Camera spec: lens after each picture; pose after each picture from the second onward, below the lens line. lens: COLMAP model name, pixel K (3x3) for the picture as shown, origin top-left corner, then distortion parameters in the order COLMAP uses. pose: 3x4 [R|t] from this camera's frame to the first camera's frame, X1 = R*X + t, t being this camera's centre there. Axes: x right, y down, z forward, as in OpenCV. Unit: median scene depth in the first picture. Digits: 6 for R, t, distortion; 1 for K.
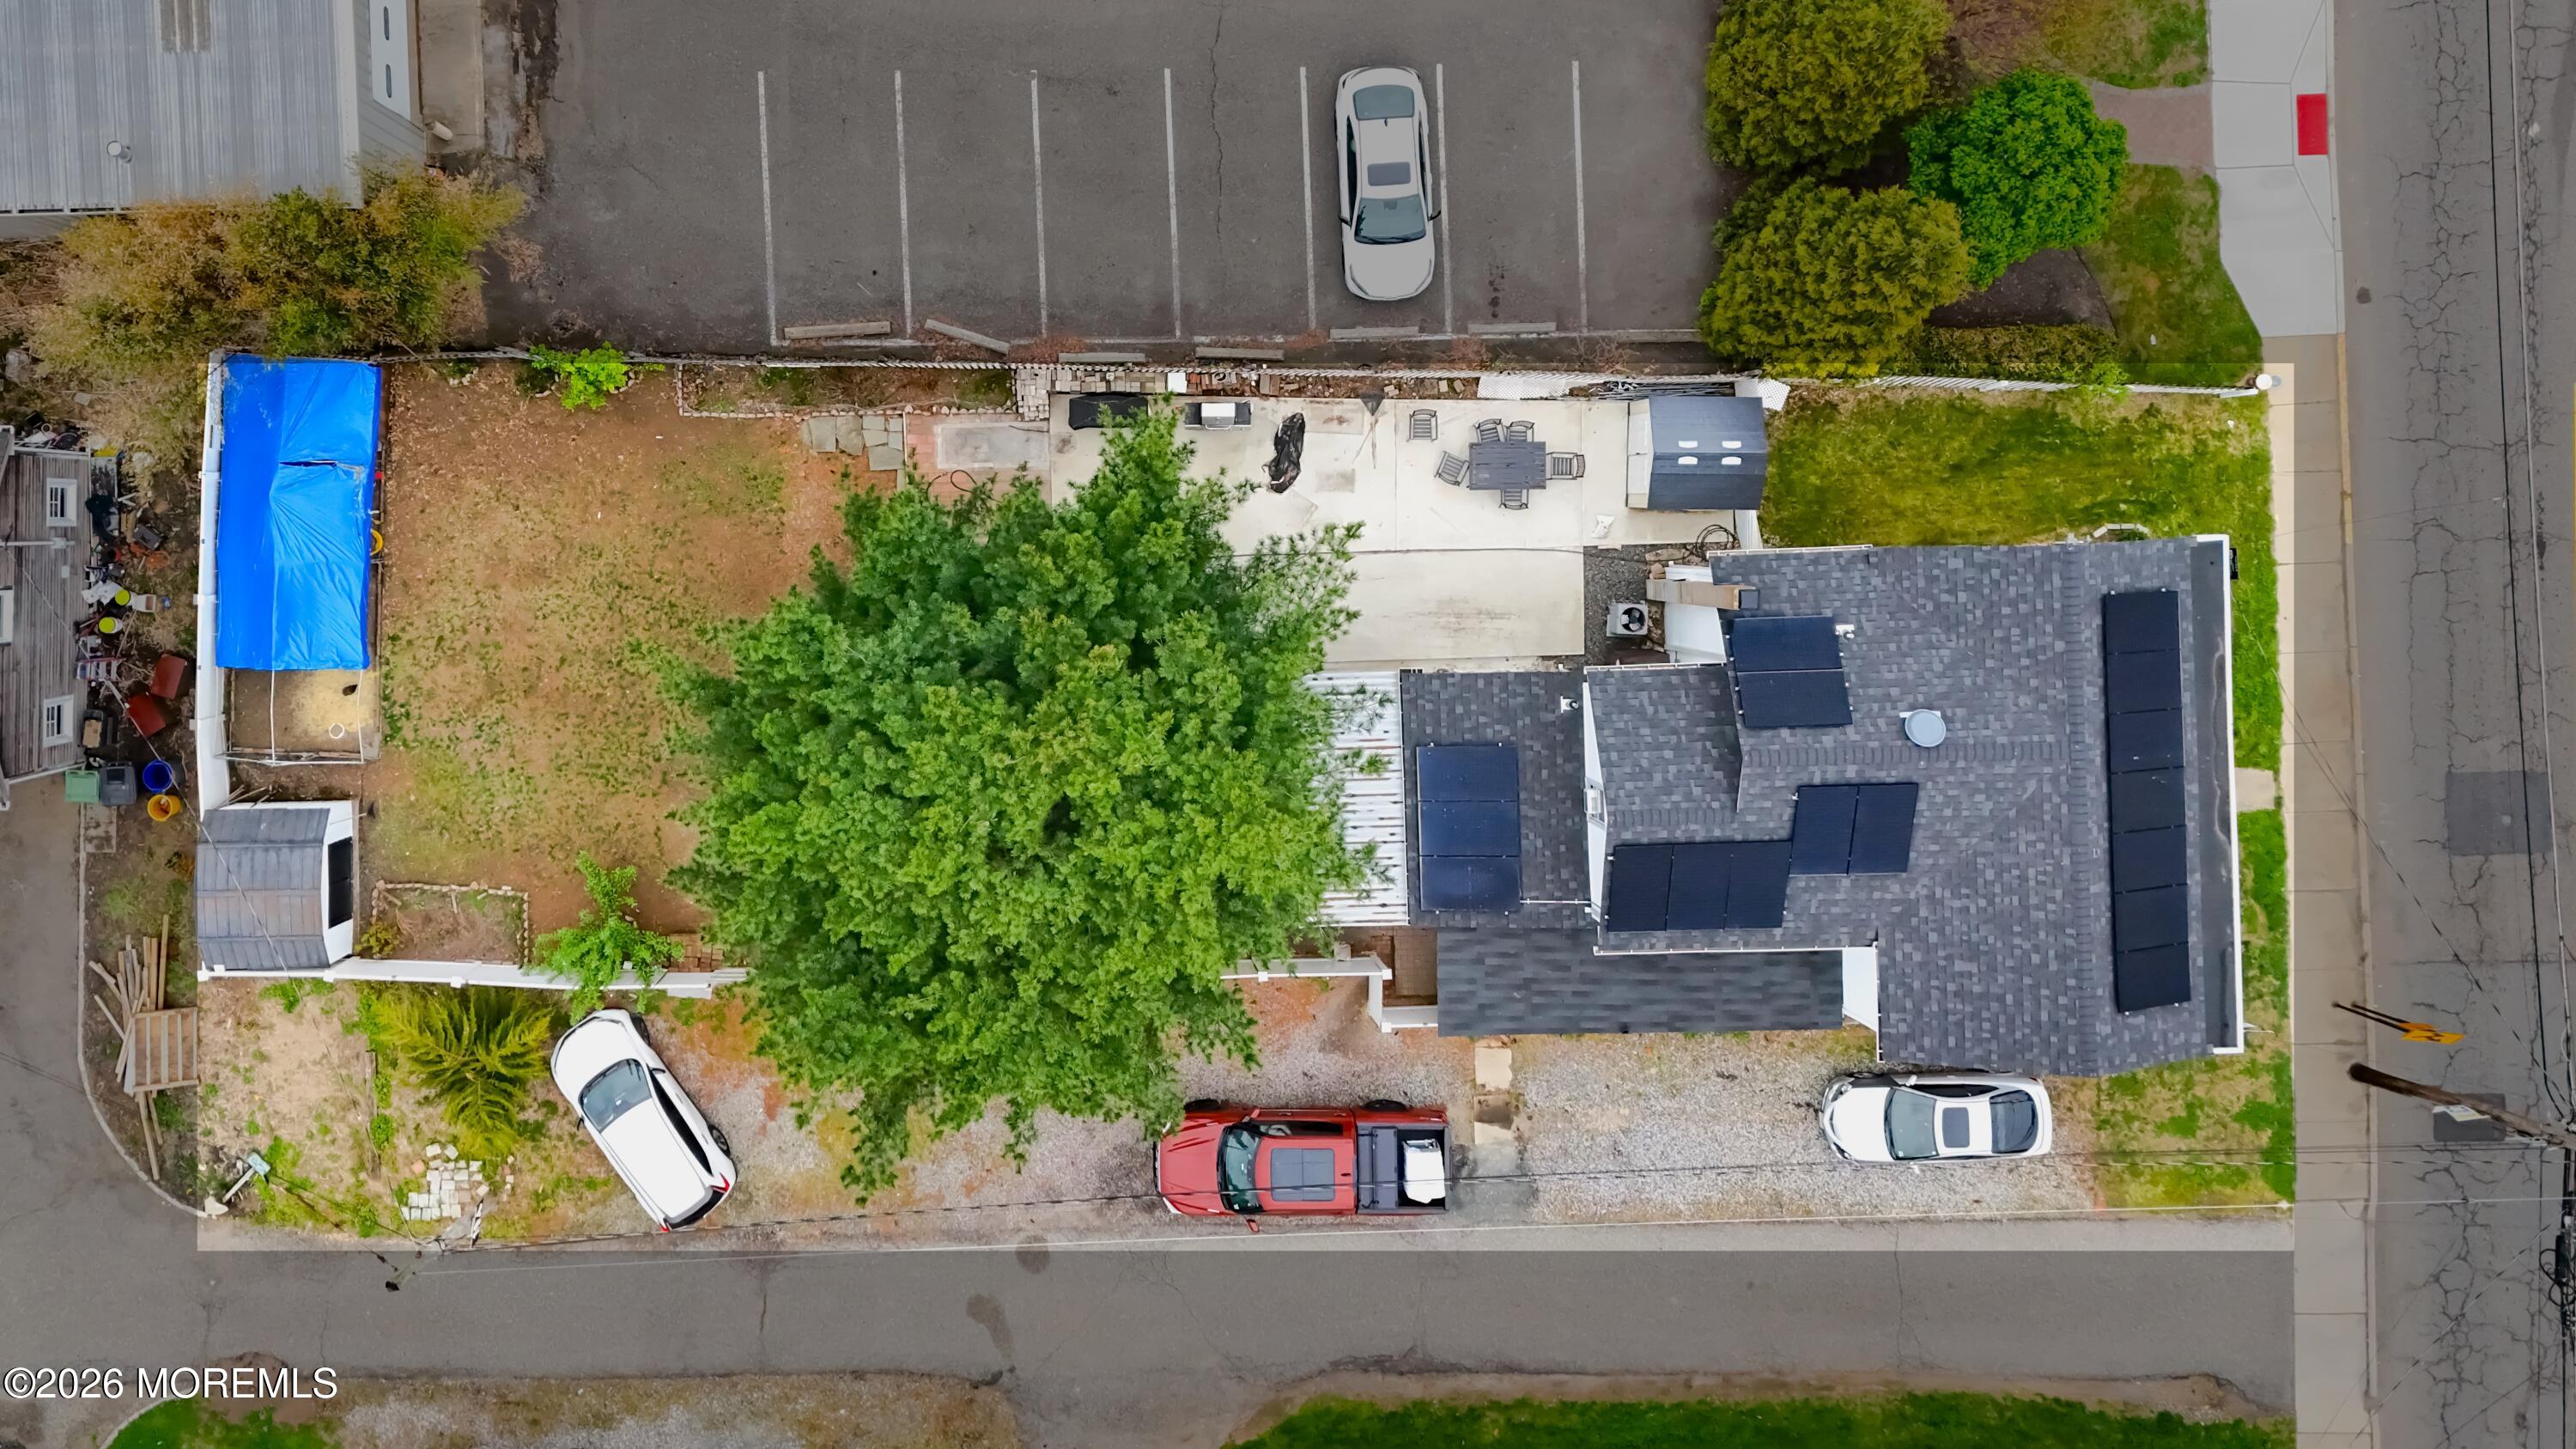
lens RADIAL K [[1995.5, 0, 1289.7], [0, 1995.5, 658.4], [0, 0, 1]] dist [0.059877, -0.059811]
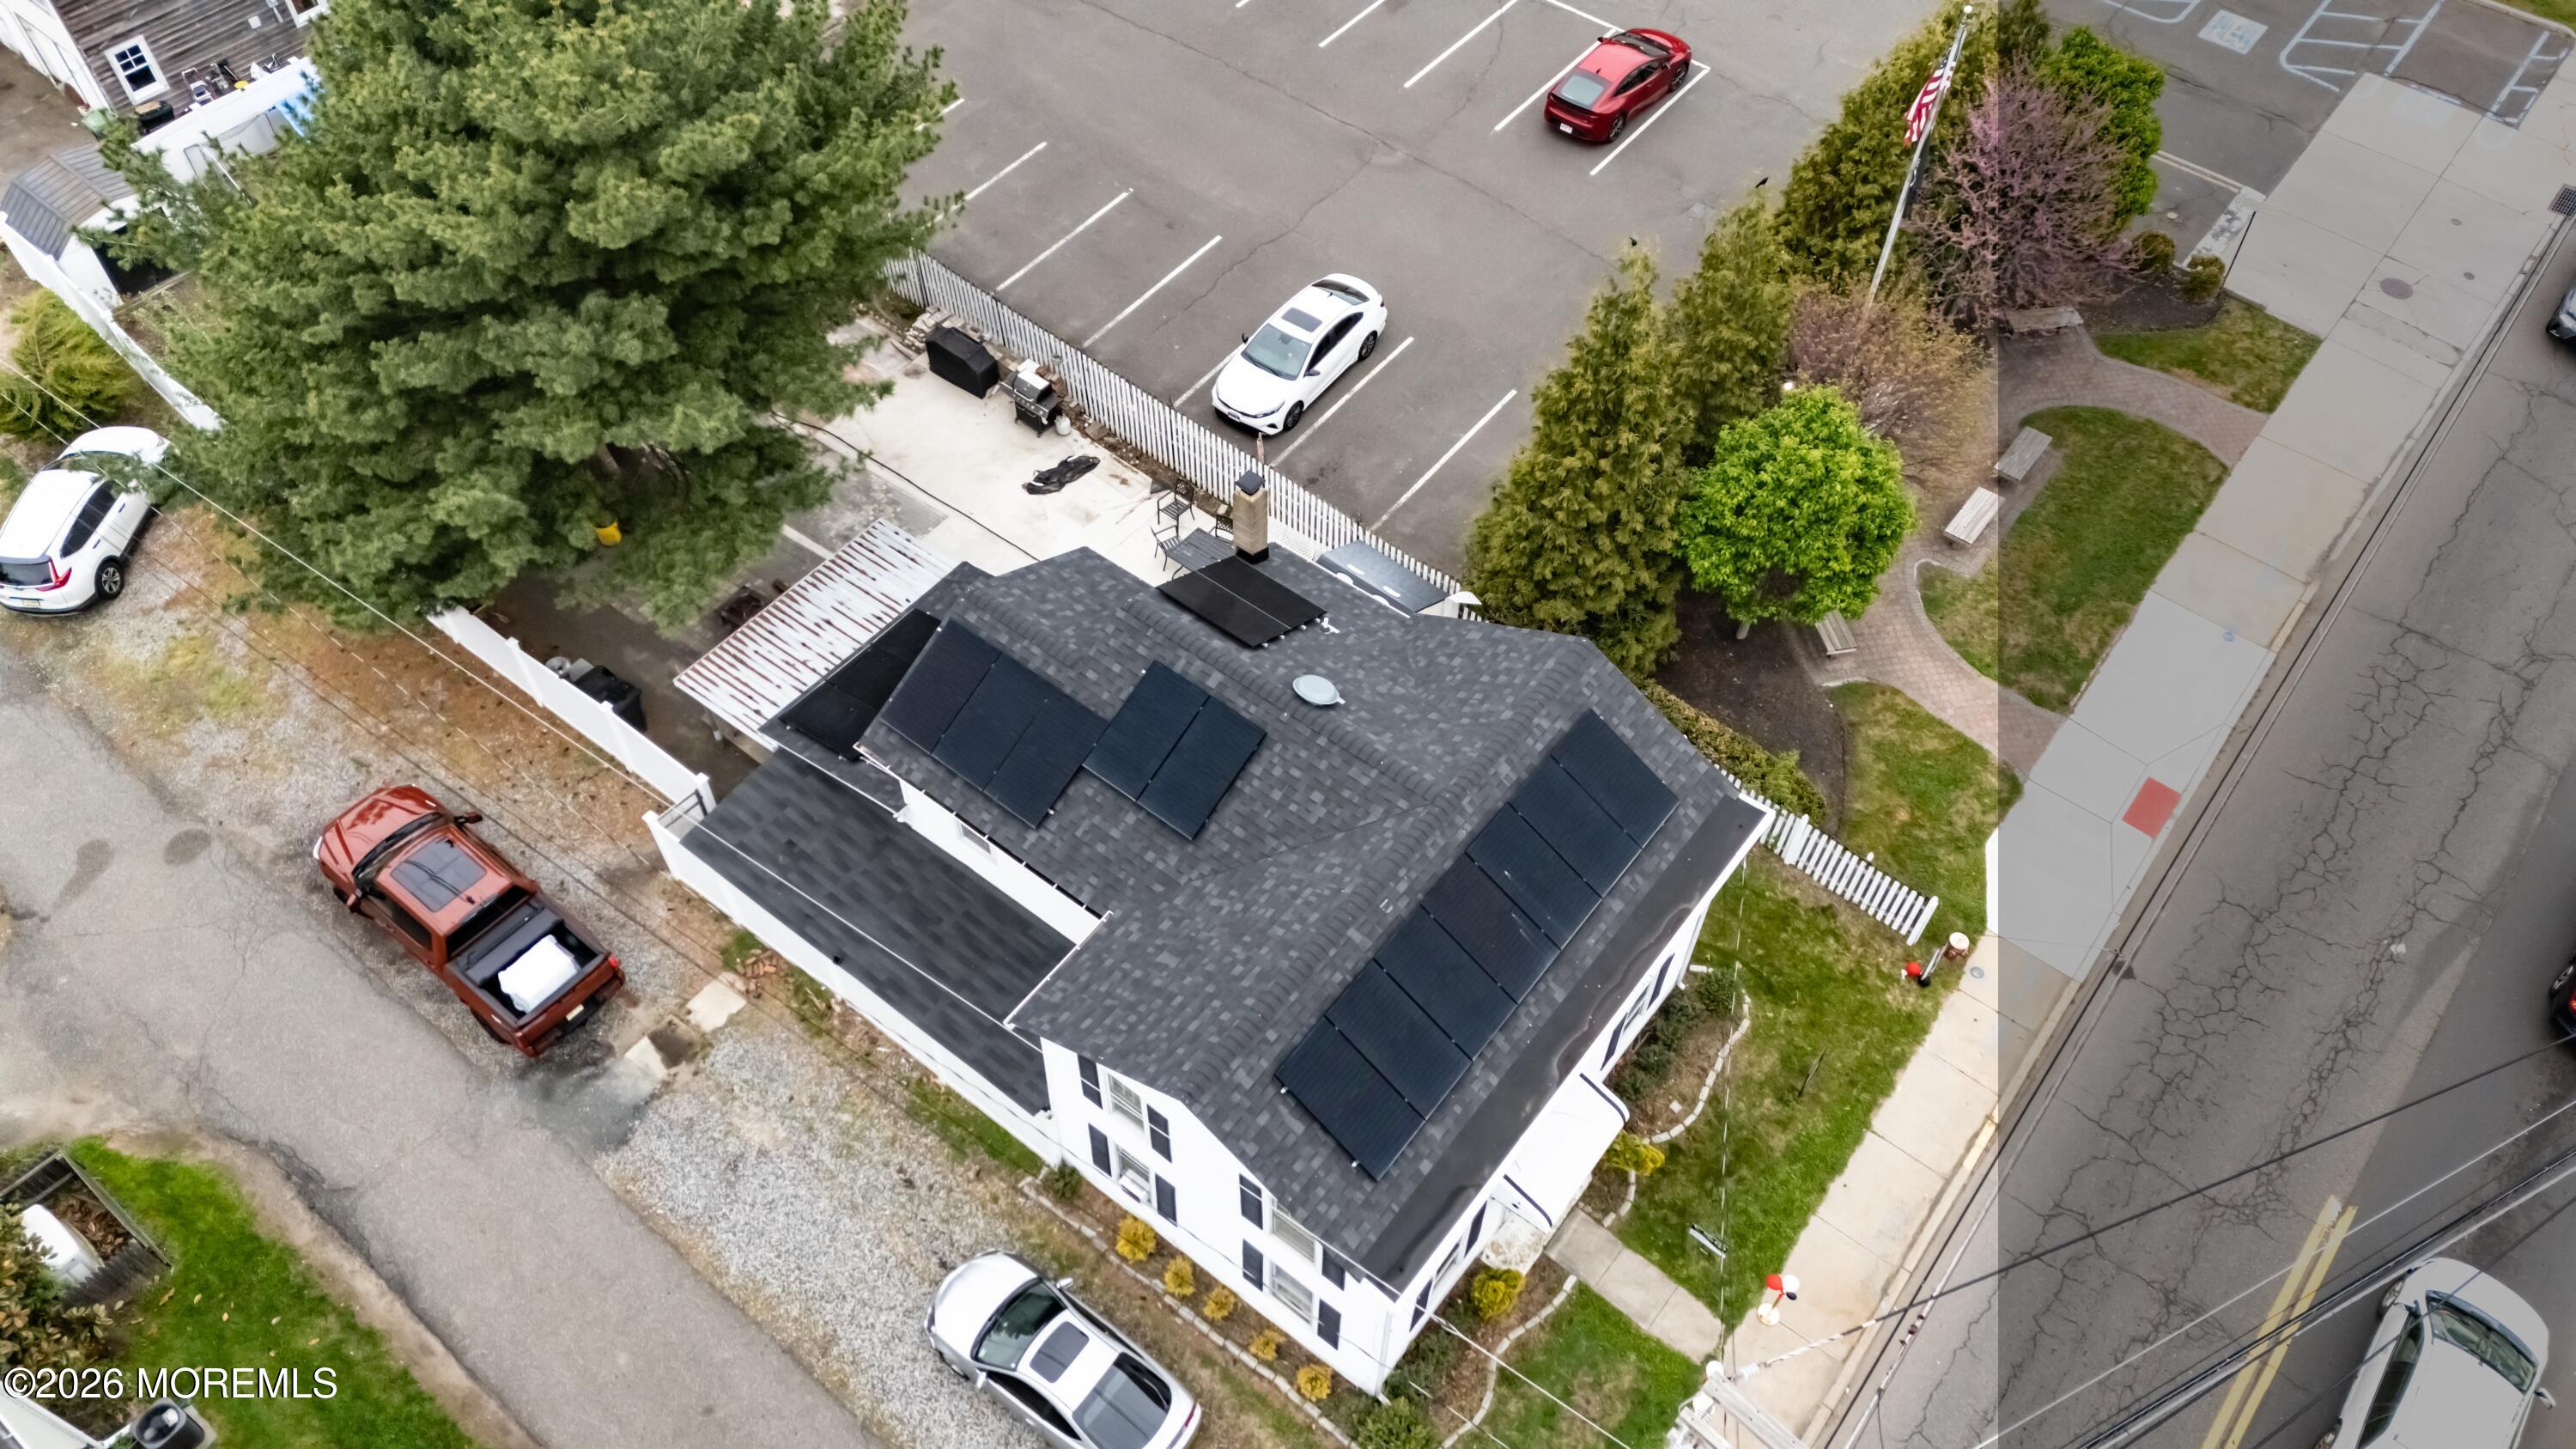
lens RADIAL K [[1866.9, 0, 1279.3], [0, 1866.9, 729.1], [0, 0, 1]] dist [0.029719, -0.003042]
pose [[0.766397, 0.517841, -0.380101, 0.508522], [-0.642172, 0.603052, -0.473227, 0.351074], [-0.015836, 0.606770, 0.794720, 0.330893]]
